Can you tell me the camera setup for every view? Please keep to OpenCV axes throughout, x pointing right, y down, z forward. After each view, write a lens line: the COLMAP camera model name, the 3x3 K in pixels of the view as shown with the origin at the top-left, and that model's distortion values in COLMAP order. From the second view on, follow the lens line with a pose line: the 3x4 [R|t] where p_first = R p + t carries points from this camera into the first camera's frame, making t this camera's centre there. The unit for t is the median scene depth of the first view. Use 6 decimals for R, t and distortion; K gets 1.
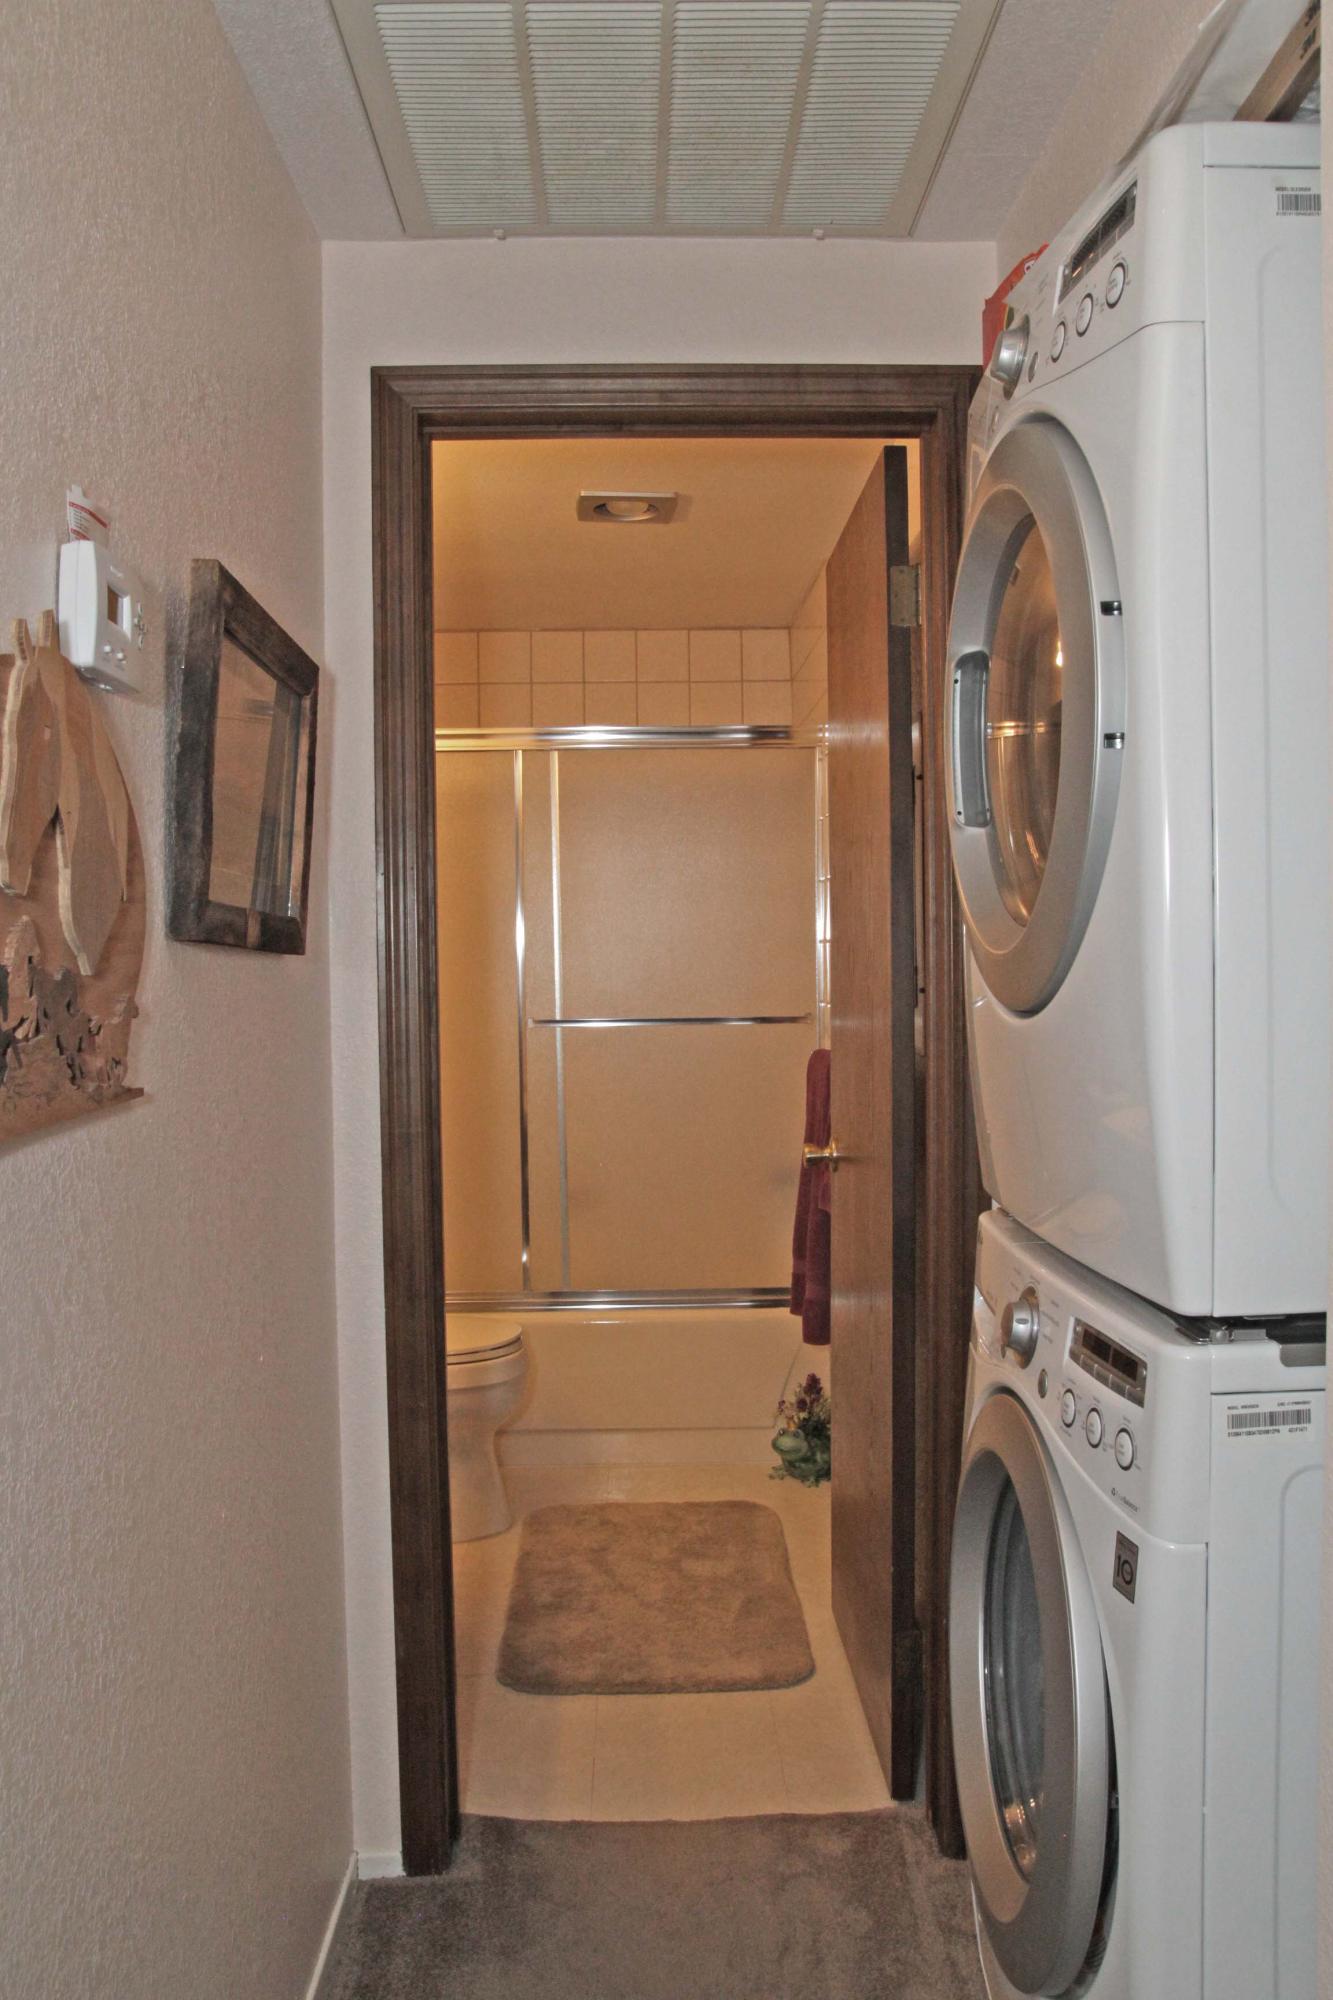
lens RADIAL K [[1550.8, 0, 669.6], [0, 1550.8, 994.9], [0, 0, 1]] dist [0.011998, 0.000209]
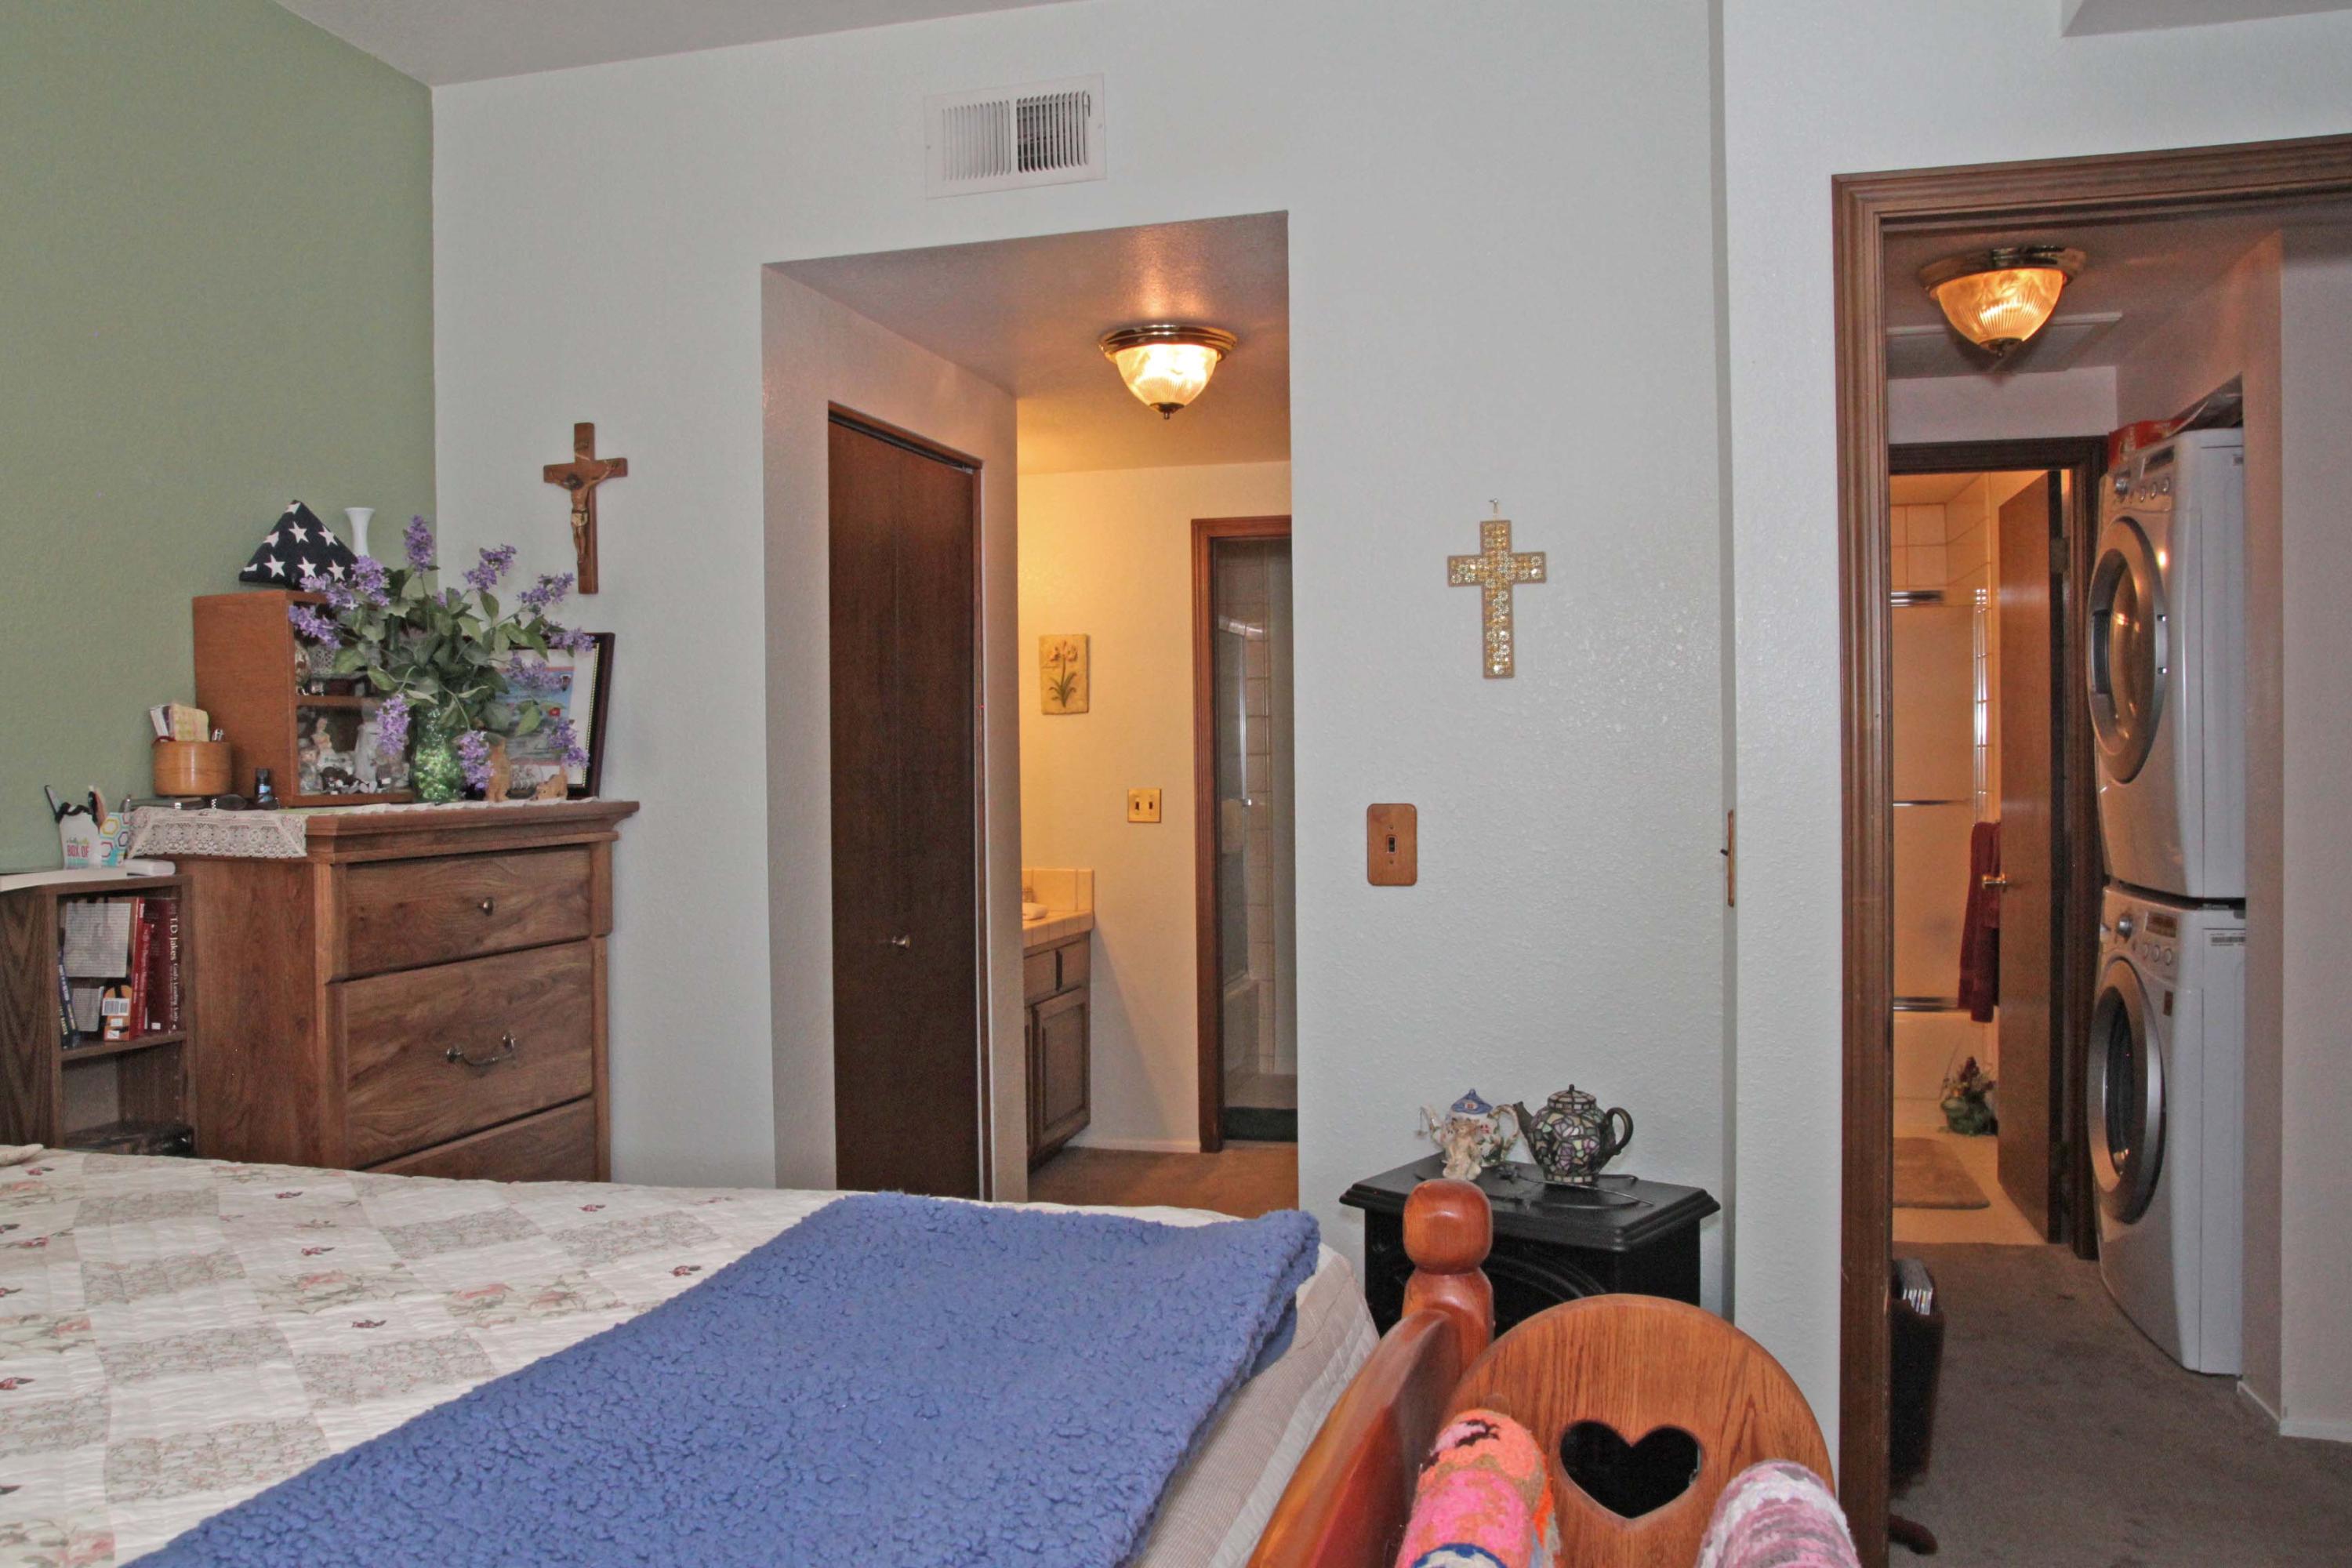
lens RADIAL K [[1823.8, 0, 1170.4], [0, 1823.8, 784.7], [0, 0, 1]] dist [0.011998, 0.000209]
pose [[0.962616, 0.008366, -0.270739, -0.264849], [-0.012901, 0.999805, -0.014975, 0.048518], [0.270561, 0.017908, 0.962536, -1.319138]]
